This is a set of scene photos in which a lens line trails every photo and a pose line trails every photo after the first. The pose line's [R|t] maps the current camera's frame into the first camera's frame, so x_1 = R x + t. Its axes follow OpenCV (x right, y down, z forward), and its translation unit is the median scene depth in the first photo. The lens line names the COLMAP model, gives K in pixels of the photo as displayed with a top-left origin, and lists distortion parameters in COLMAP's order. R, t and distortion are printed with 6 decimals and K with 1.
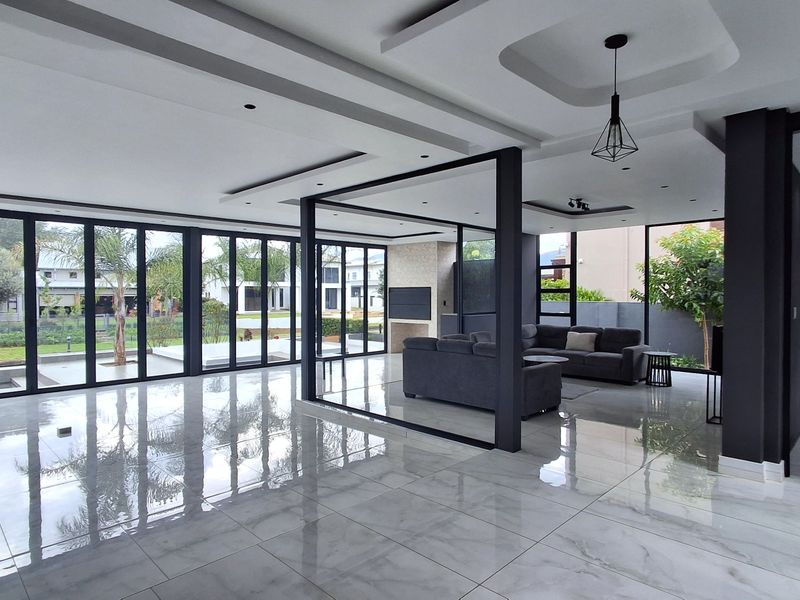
lens RADIAL K [[489.3, 0, 398.6], [0, 489.3, 299.9], [0, 0, 1]] dist [0.009772, 0.002090]
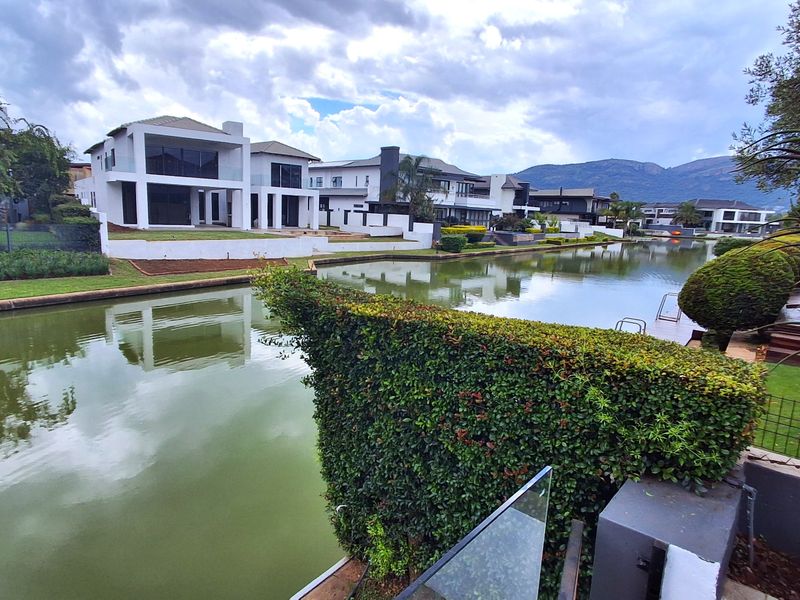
lens RADIAL K [[489.3, 0, 398.8], [0, 489.3, 298.8], [0, 0, 1]] dist [0.009772, 0.002090]
pose [[0.994876, 0.022245, 0.098628, -0.046774], [-0.037754, 0.986671, 0.158290, 0.004298], [-0.093792, -0.161202, 0.982455, 0.253672]]
